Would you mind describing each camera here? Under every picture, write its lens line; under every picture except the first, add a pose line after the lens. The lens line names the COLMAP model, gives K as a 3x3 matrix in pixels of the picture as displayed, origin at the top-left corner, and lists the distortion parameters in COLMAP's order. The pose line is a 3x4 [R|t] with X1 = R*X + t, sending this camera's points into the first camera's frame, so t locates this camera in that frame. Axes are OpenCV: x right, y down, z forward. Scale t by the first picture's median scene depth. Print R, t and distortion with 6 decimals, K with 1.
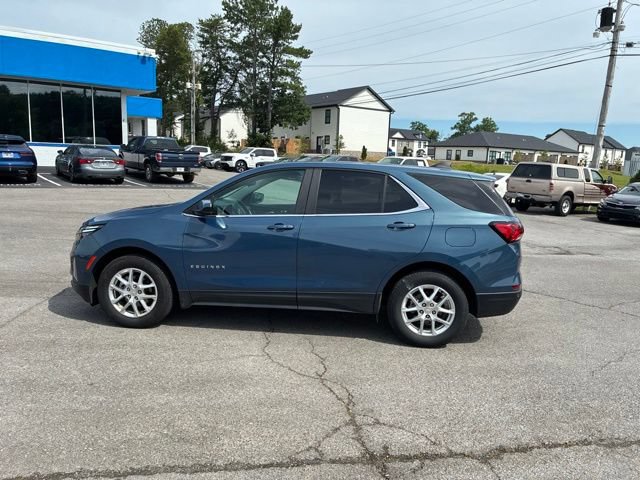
lens RADIAL K [[483.9, 0, 328.4], [0, 483.9, 238.8], [0, 0, 1]] dist [0.049528, -0.063043]
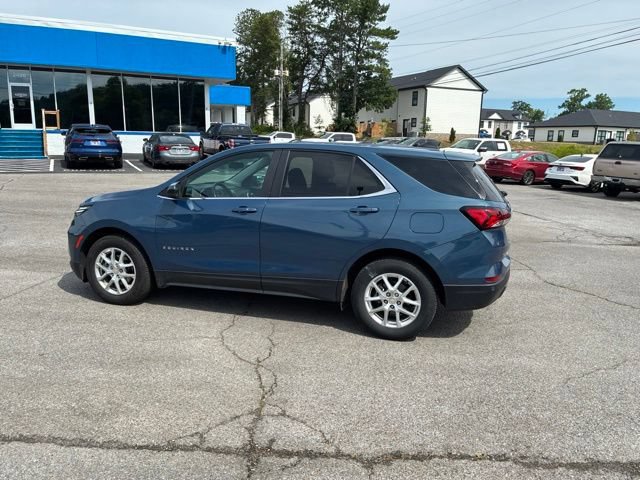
lens RADIAL K [[483.9, 0, 328.4], [0, 483.9, 238.8], [0, 0, 1]] dist [0.049528, -0.063043]
pose [[0.981672, 0.021686, -0.189343, 0.050364], [-0.015886, 0.999359, 0.032097, 0.000059], [0.189917, -0.028501, 0.981386, 0.012034]]
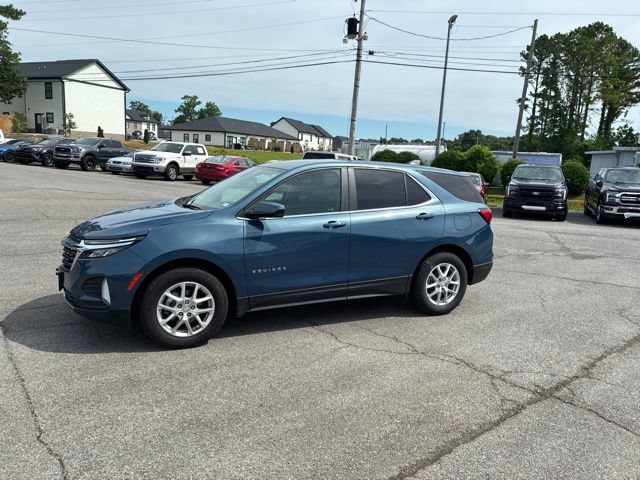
lens RADIAL K [[484.0, 0, 327.7], [0, 484.0, 238.7], [0, 0, 1]] dist [0.049235, -0.057498]
pose [[0.852454, -0.084837, 0.515874, -0.128475], [0.067772, 0.996352, 0.051863, -0.009529], [-0.518392, -0.009249, 0.855093, 0.021104]]
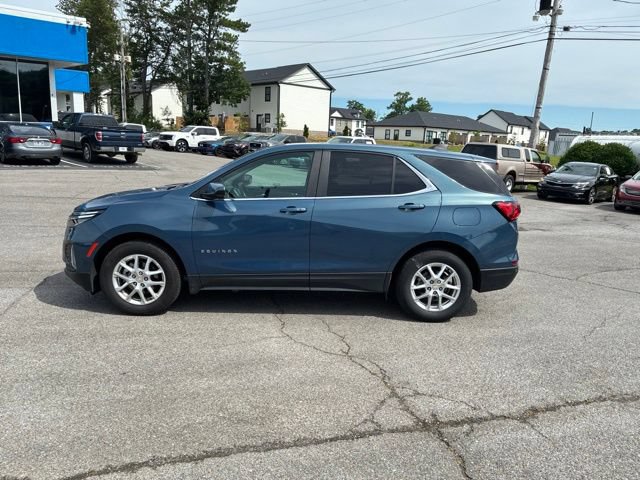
lens RADIAL K [[484.4, 0, 328.7], [0, 484.4, 248.0], [0, 0, 1]] dist [0.040464, -0.039761]
pose [[0.991625, -0.024993, 0.126706, -0.030196], [0.017427, 0.998018, 0.060473, -0.000934], [-0.127966, -0.057758, 0.990095, -0.001254]]
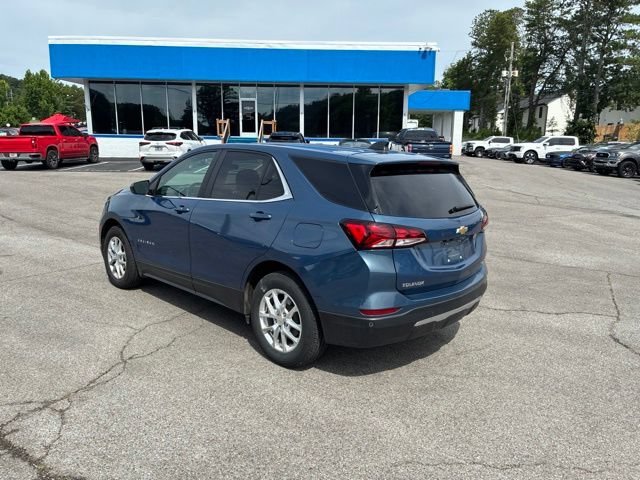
lens RADIAL K [[482.4, 0, 329.4], [0, 482.4, 240.6], [0, 0, 1]] dist [0.062755, -0.085971]
pose [[0.785110, 0.099756, -0.611270, 0.148482], [-0.088619, 0.994882, 0.048538, -0.006961], [0.612984, 0.016063, 0.789932, 0.077255]]
